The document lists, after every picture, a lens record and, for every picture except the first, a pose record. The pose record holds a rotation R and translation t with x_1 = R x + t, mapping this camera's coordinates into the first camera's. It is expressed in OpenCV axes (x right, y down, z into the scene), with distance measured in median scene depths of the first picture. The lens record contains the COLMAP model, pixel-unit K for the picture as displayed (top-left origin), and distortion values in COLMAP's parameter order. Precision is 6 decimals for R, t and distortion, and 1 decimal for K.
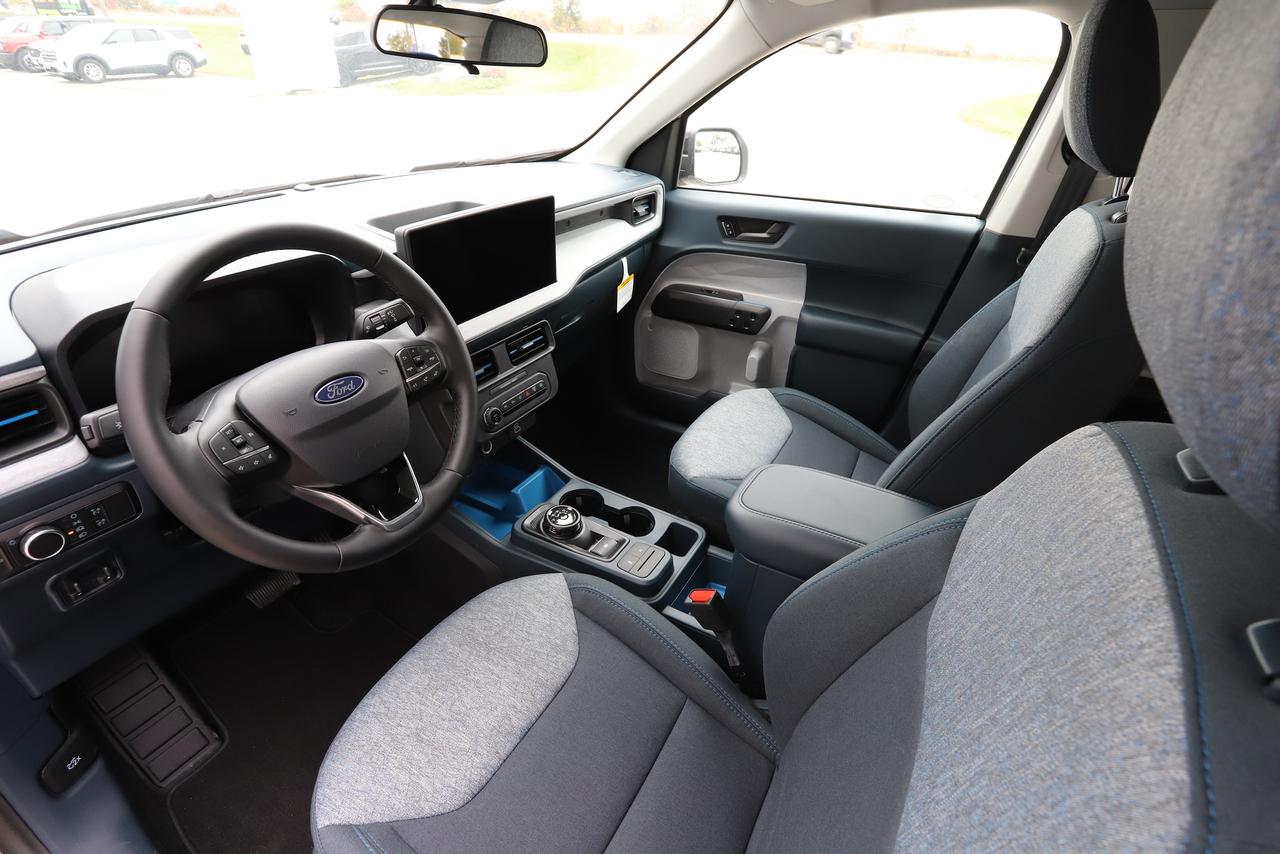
lens RADIAL K [[621.2, 0, 640.0], [0, 621.2, 427.0], [0, 0, 1]] dist [-0.032543, -0.000141]
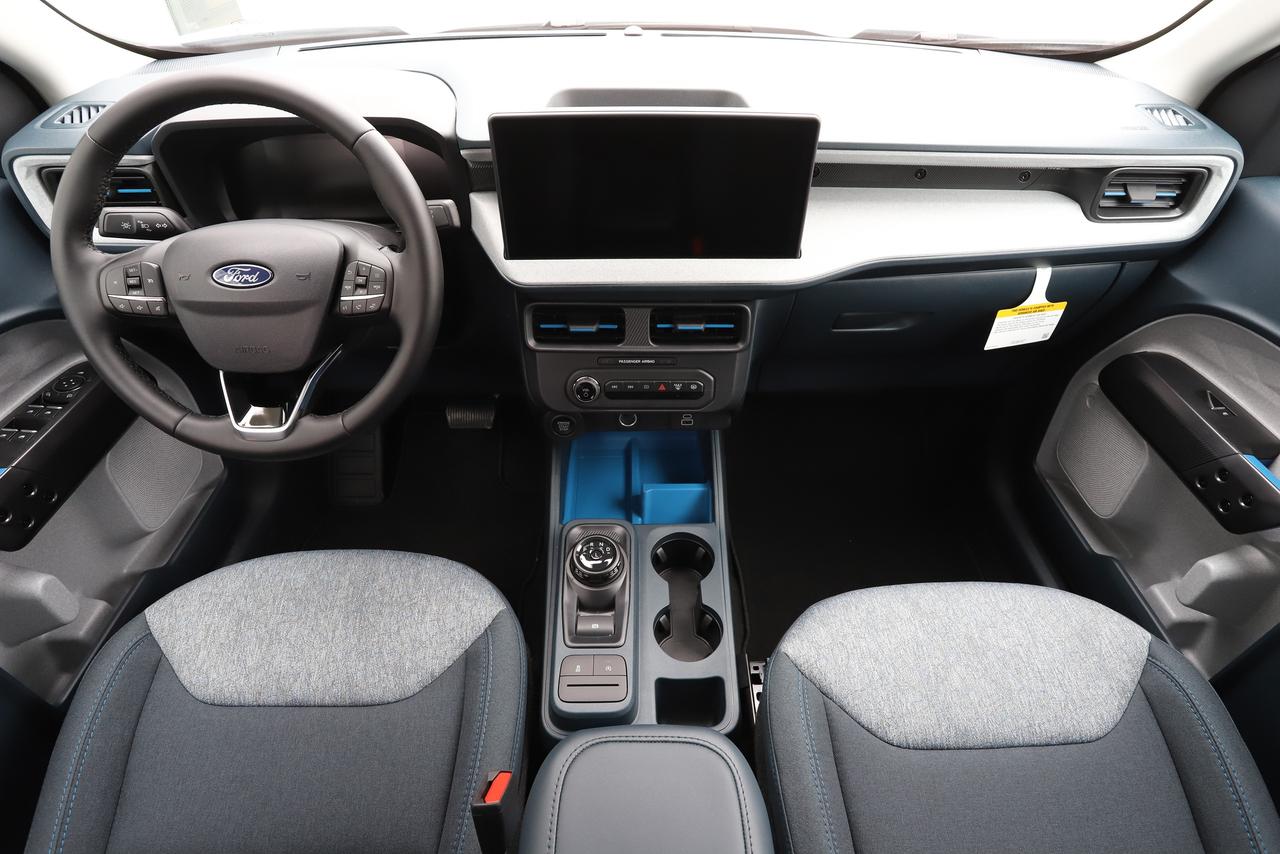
lens RADIAL K [[685.8, 0, 640.0], [0, 685.8, 427.0], [0, 0, 1]] dist [-0.064794, 0.028969]
pose [[0.507641, 0.550922, -0.662409, 0.358645], [-0.430757, 0.828143, 0.358648, -0.295929], [0.746156, 0.103273, 0.657712, 0.497533]]
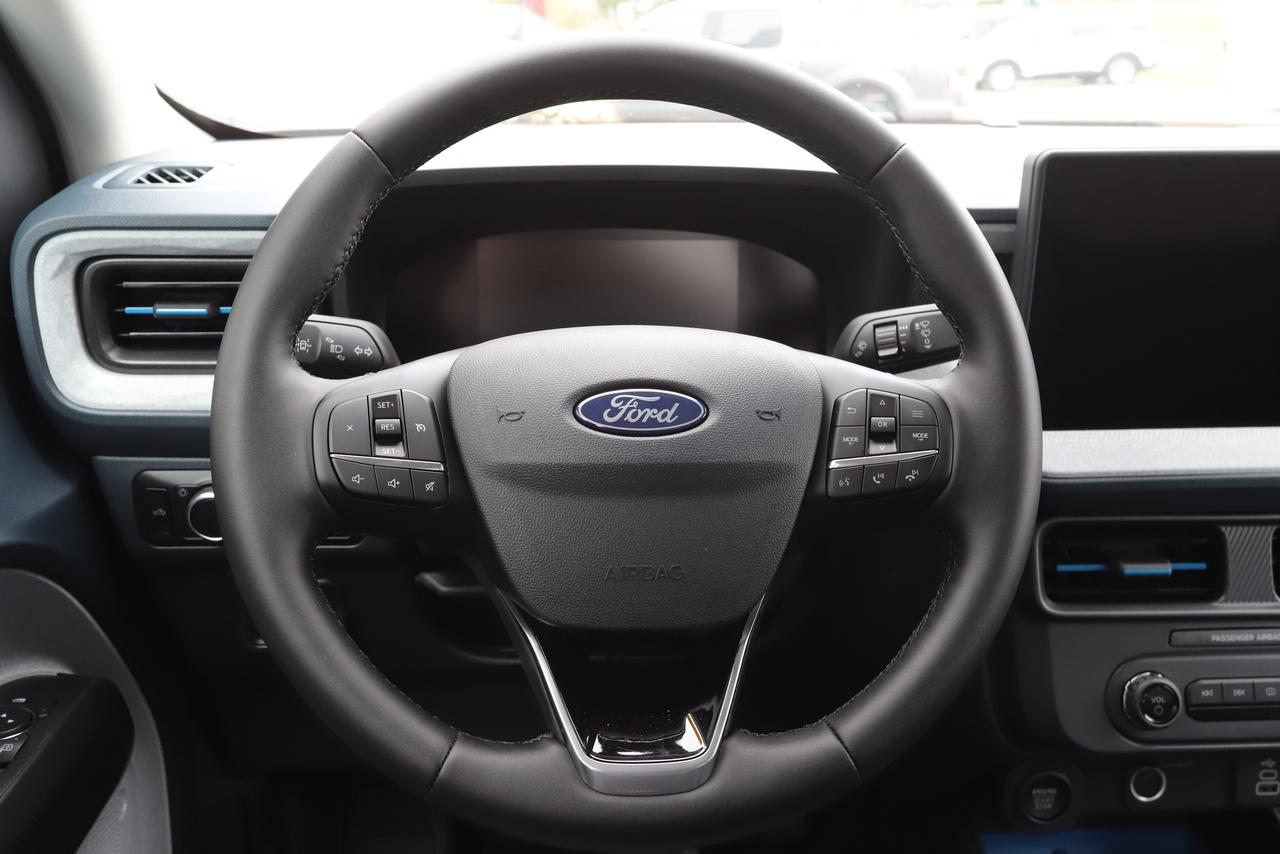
lens RADIAL K [[1133.6, 0, 640.0], [0, 1133.6, 427.0], [0, 0, 1]] dist [0.008173, -0.001866]
pose [[0.564218, 0.231317, -0.792560, 0.077911], [-0.415528, 0.909069, -0.030490, -0.017182], [0.713438, 0.346534, 0.609032, 0.327352]]
